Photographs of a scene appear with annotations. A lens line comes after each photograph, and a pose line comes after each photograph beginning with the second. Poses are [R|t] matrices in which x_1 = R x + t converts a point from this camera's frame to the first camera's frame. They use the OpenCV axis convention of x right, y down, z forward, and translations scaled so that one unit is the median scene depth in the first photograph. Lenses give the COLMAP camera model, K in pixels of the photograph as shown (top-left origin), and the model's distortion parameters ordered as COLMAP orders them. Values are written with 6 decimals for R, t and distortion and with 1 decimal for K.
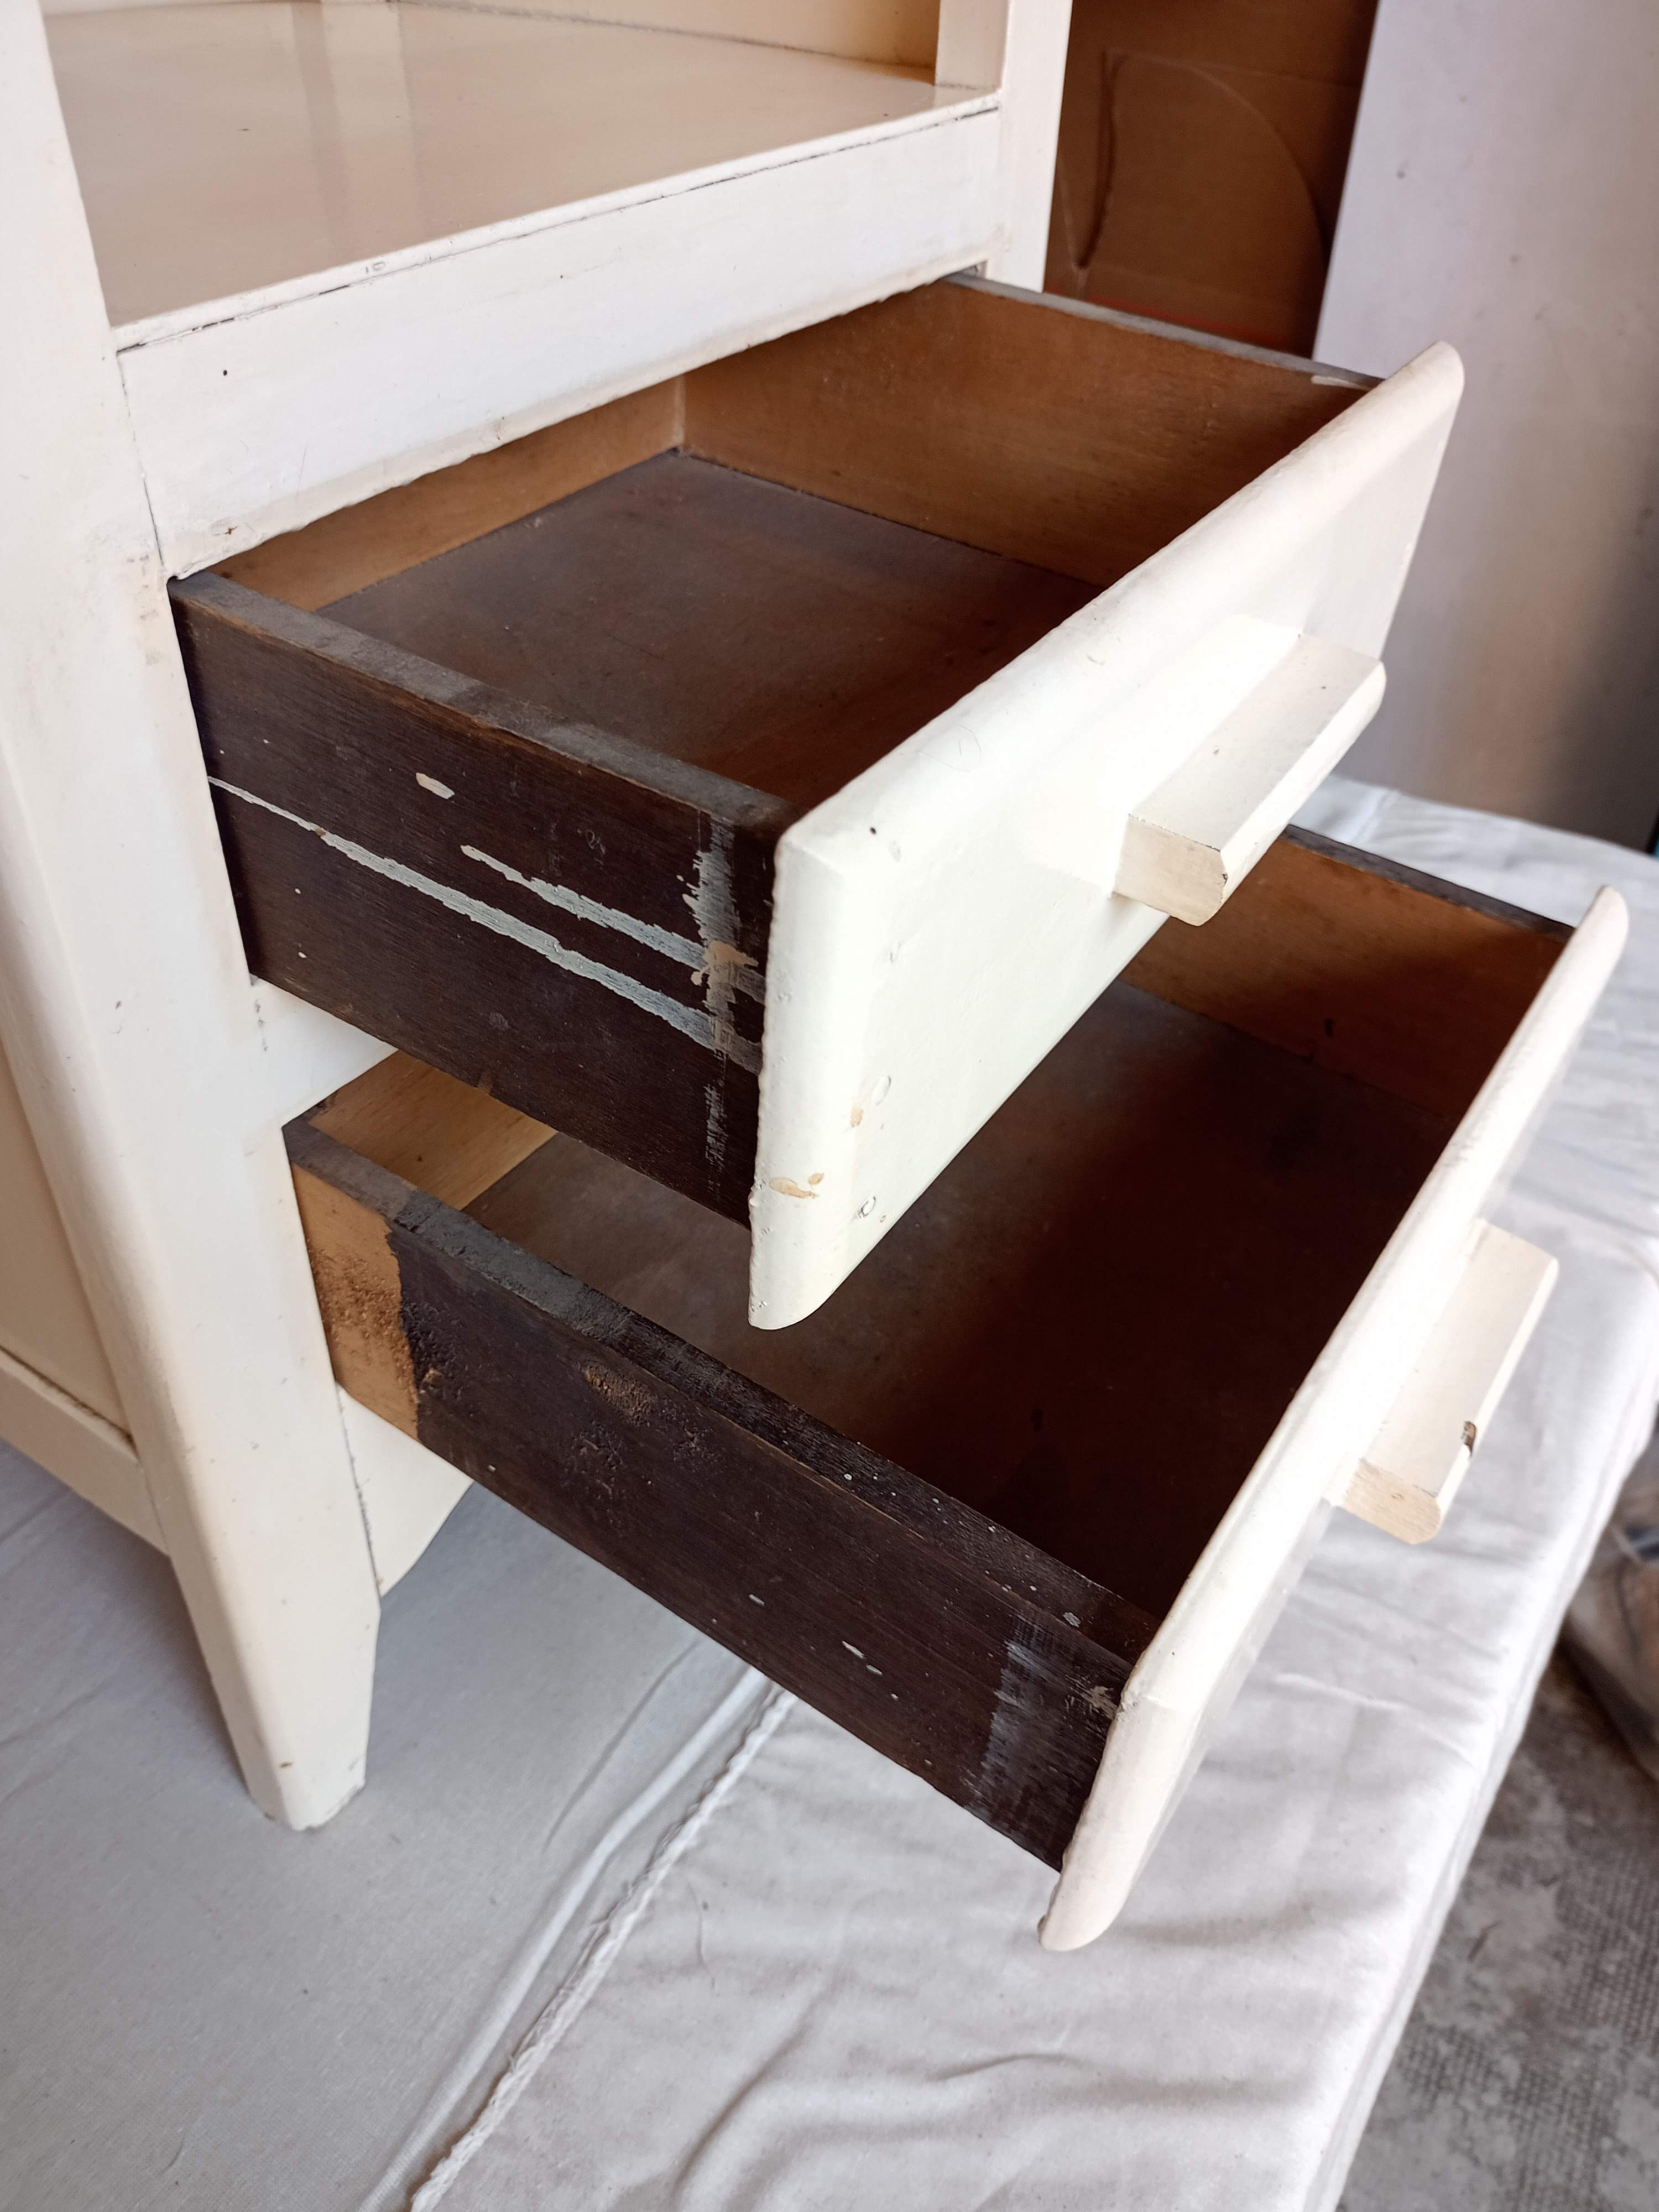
lens RADIAL K [[1716.9, 0, 850.2], [0, 1716.9, 1121.1], [0, 0, 1]] dist [0.024937, -0.021620]
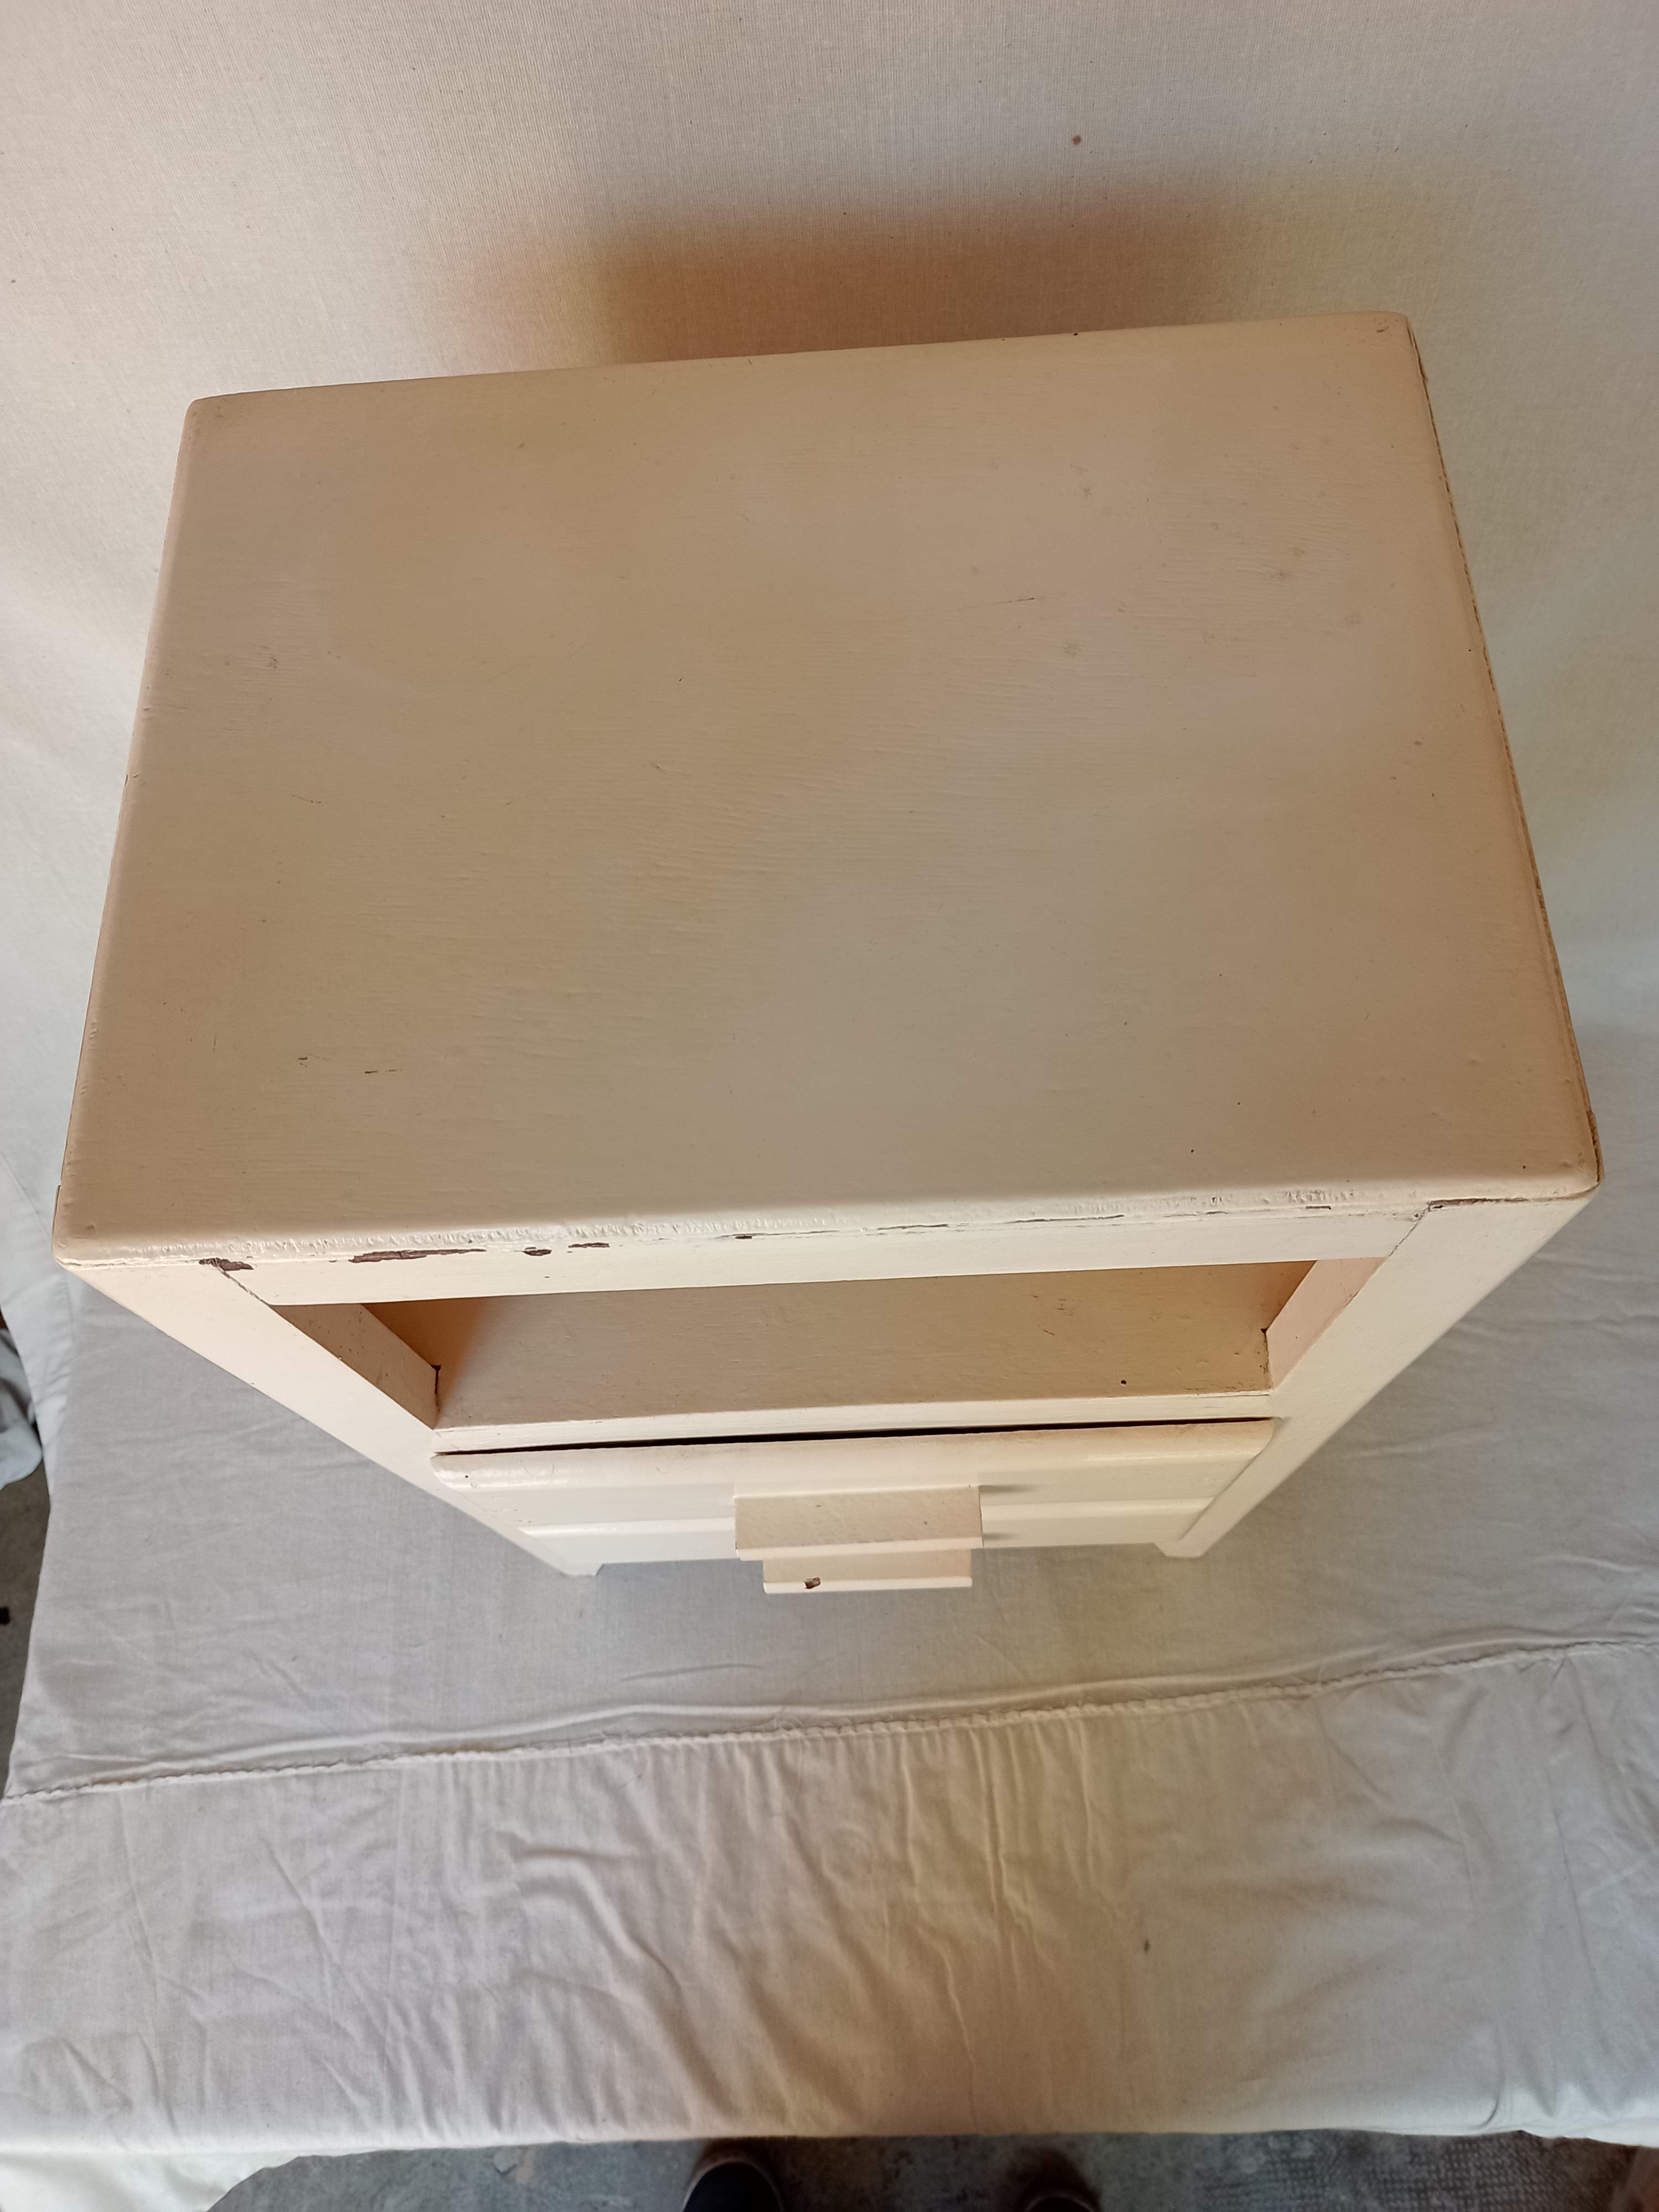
lens RADIAL K [[1716.9, 0, 837.4], [0, 1716.9, 1118.8], [0, 0, 1]] dist [0.024937, -0.021620]
pose [[0.564186, 0.736217, -0.373737, 0.218335], [-0.462146, 0.656695, 0.595964, -1.271468], [0.684189, -0.163514, 0.710738, -0.084465]]
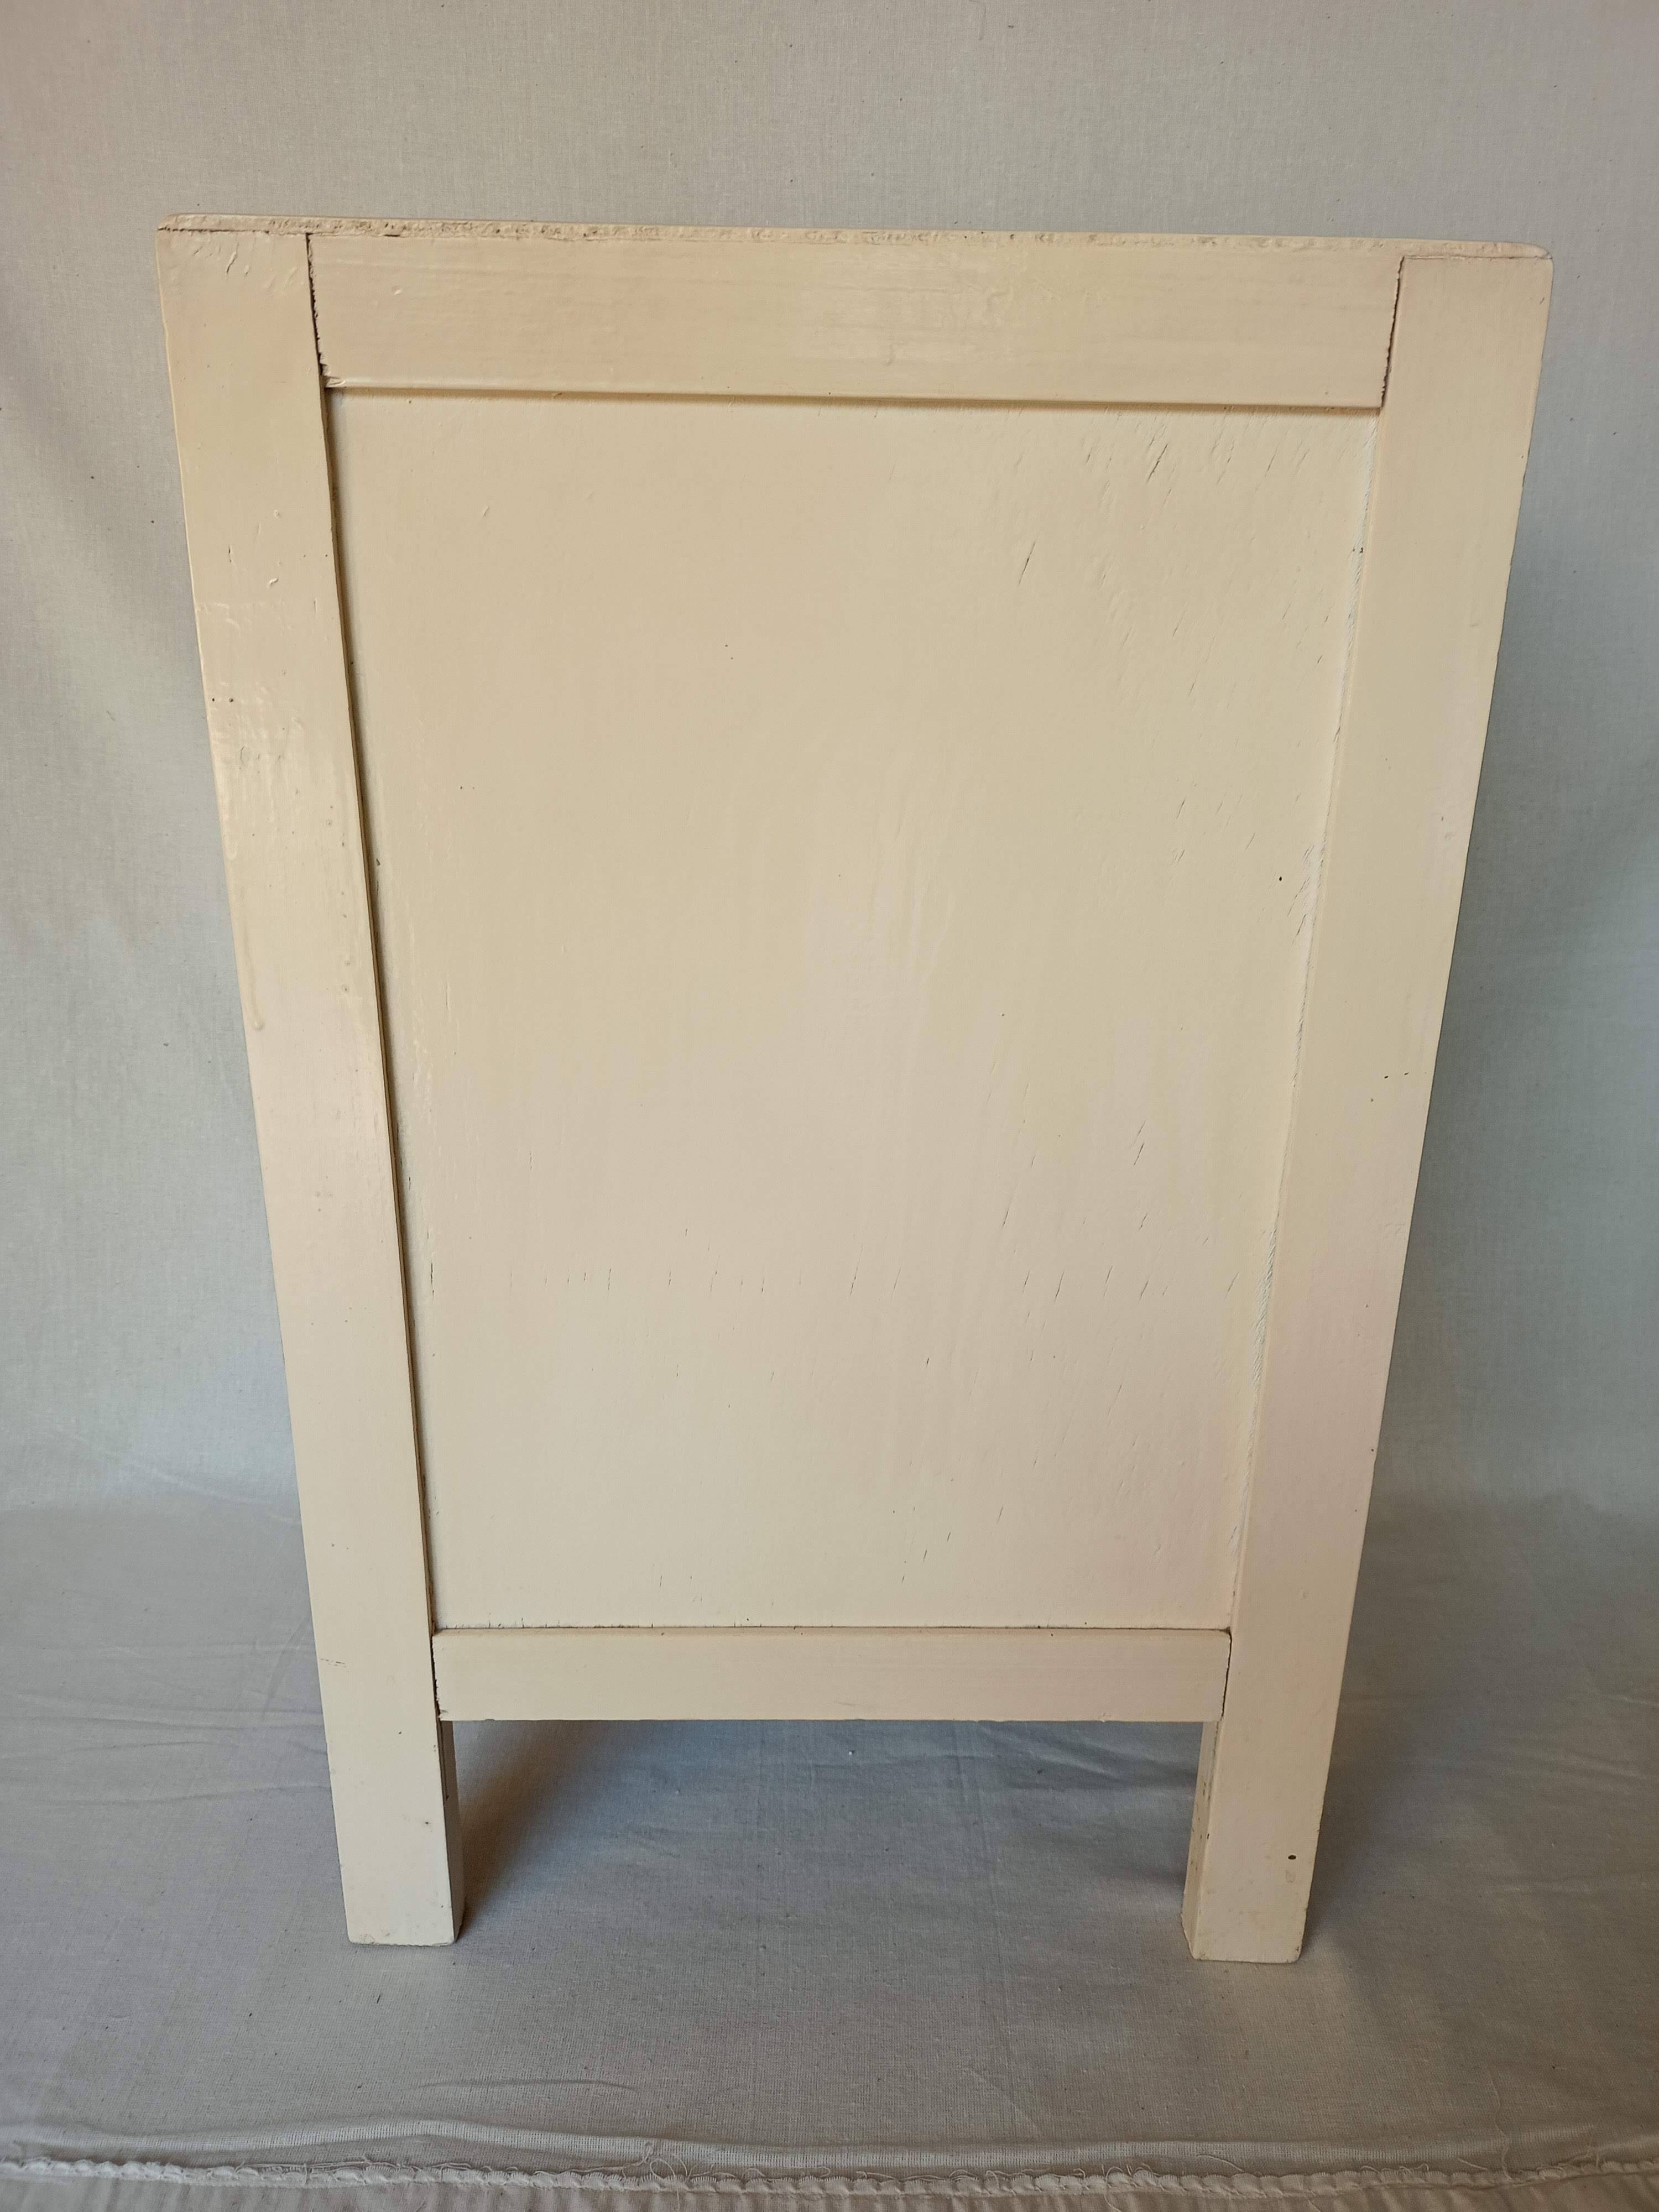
lens RADIAL K [[1716.9, 0, 821.2], [0, 1716.9, 1115.8], [0, 0, 1]] dist [0.024937, -0.021620]
pose [[0.511252, 0.296535, -0.806653, 0.784278], [-0.543968, 0.838307, -0.036593, -0.280741], [0.665372, 0.457502, 0.589892, 0.159658]]
